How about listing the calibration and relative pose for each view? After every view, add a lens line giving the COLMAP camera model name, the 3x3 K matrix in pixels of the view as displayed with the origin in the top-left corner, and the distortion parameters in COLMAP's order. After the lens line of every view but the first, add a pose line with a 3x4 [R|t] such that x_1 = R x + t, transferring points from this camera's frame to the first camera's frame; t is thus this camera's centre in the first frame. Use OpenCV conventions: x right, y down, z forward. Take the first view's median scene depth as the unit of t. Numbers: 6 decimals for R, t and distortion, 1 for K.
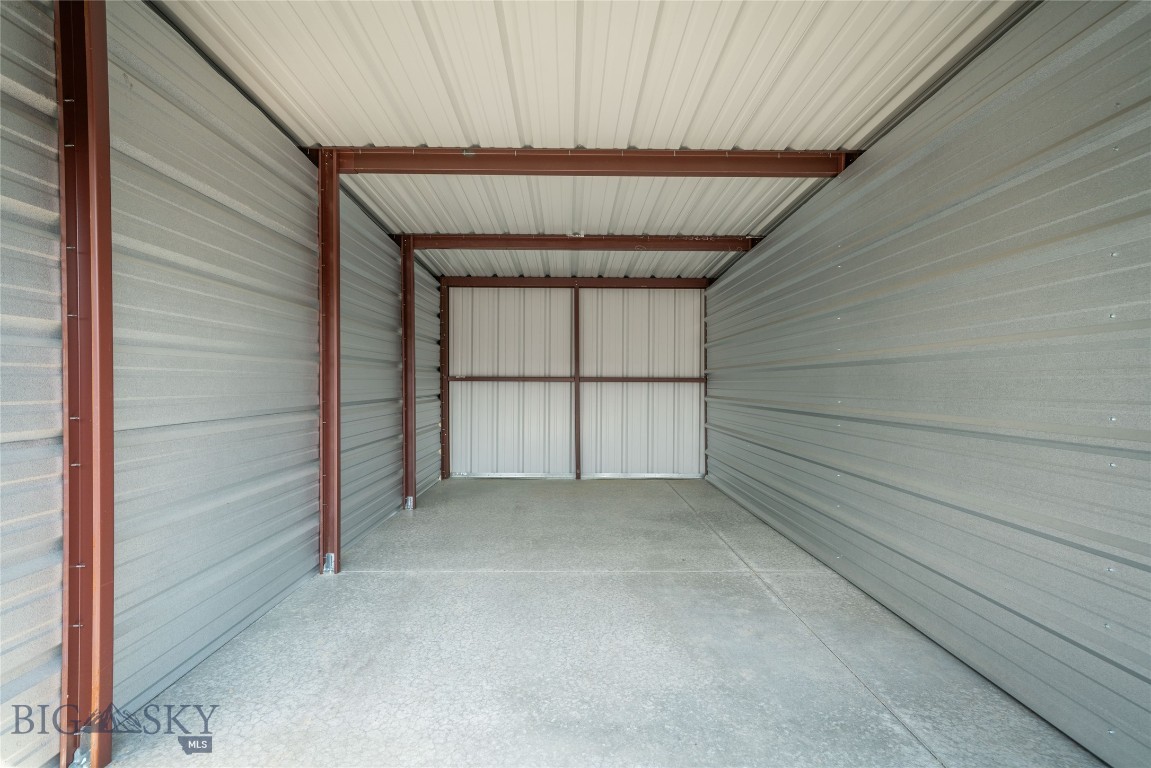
lens RADIAL K [[519.9, 0, 570.3], [0, 519.9, 384.3], [0, 0, 1]] dist [0.007935, 0.000904]
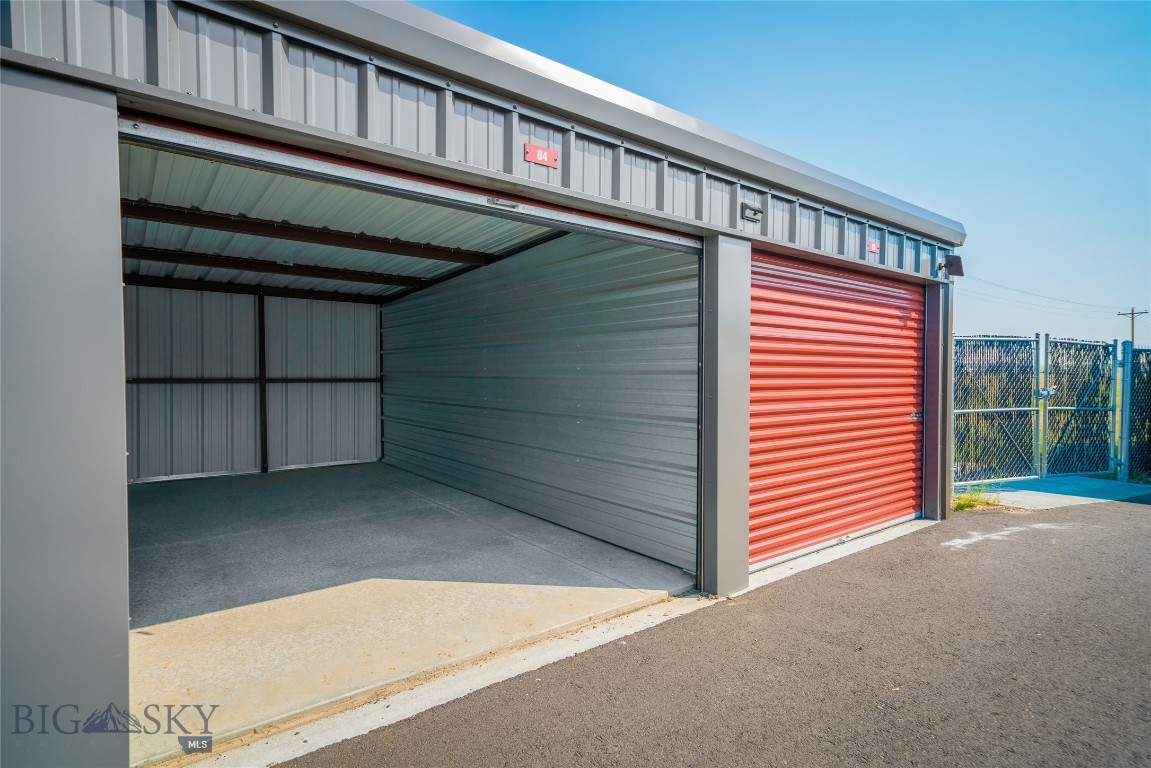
lens RADIAL K [[585.5, 0, 577.3], [0, 585.5, 383.7], [0, 0, 1]] dist [0.029058, 0.000390]
pose [[0.790172, -0.009799, 0.612807, -0.304445], [-0.003000, 0.999798, 0.019855, -0.040460], [-0.612878, -0.017527, 0.789983, -0.505474]]
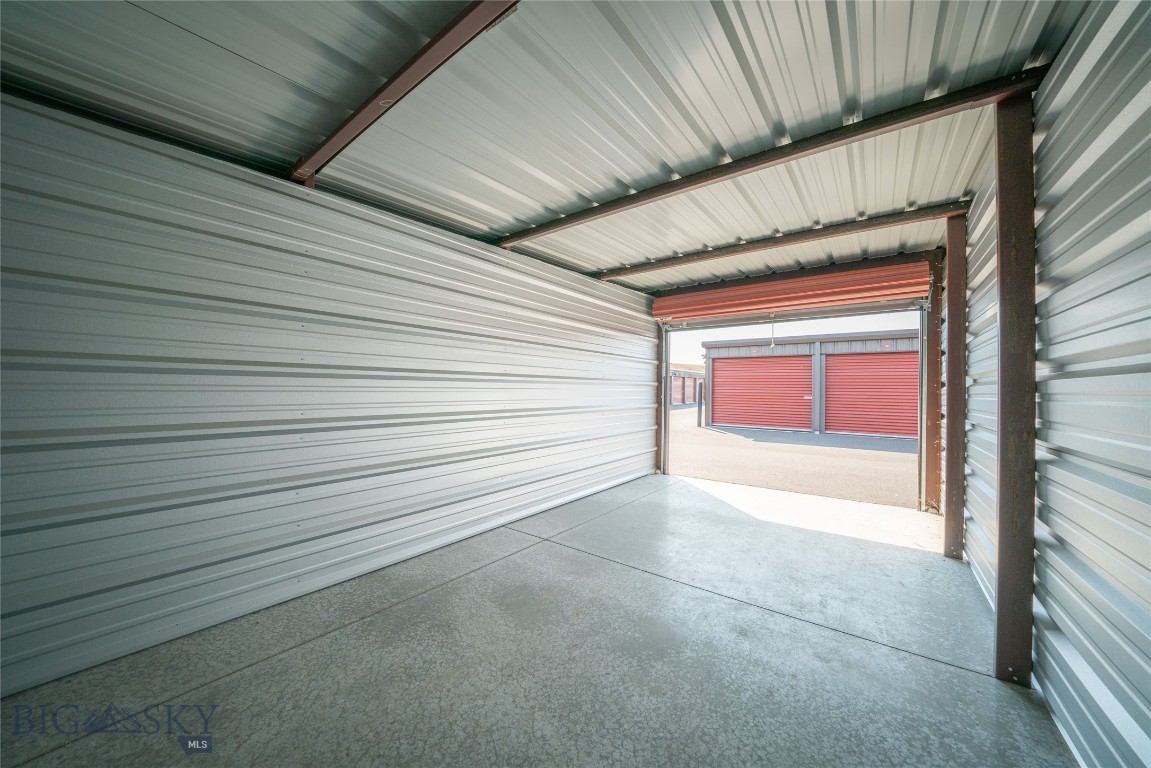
lens RADIAL K [[397.7, 0, 576.5], [0, 397.7, 382.1], [0, 0, 1]] dist [-0.018535, 0.000073]
pose [[-0.795223, -0.006447, 0.606283, -0.215823], [-0.014006, 0.999872, -0.007739, -0.016257], [-0.606155, -0.014646, -0.795212, 1.236911]]
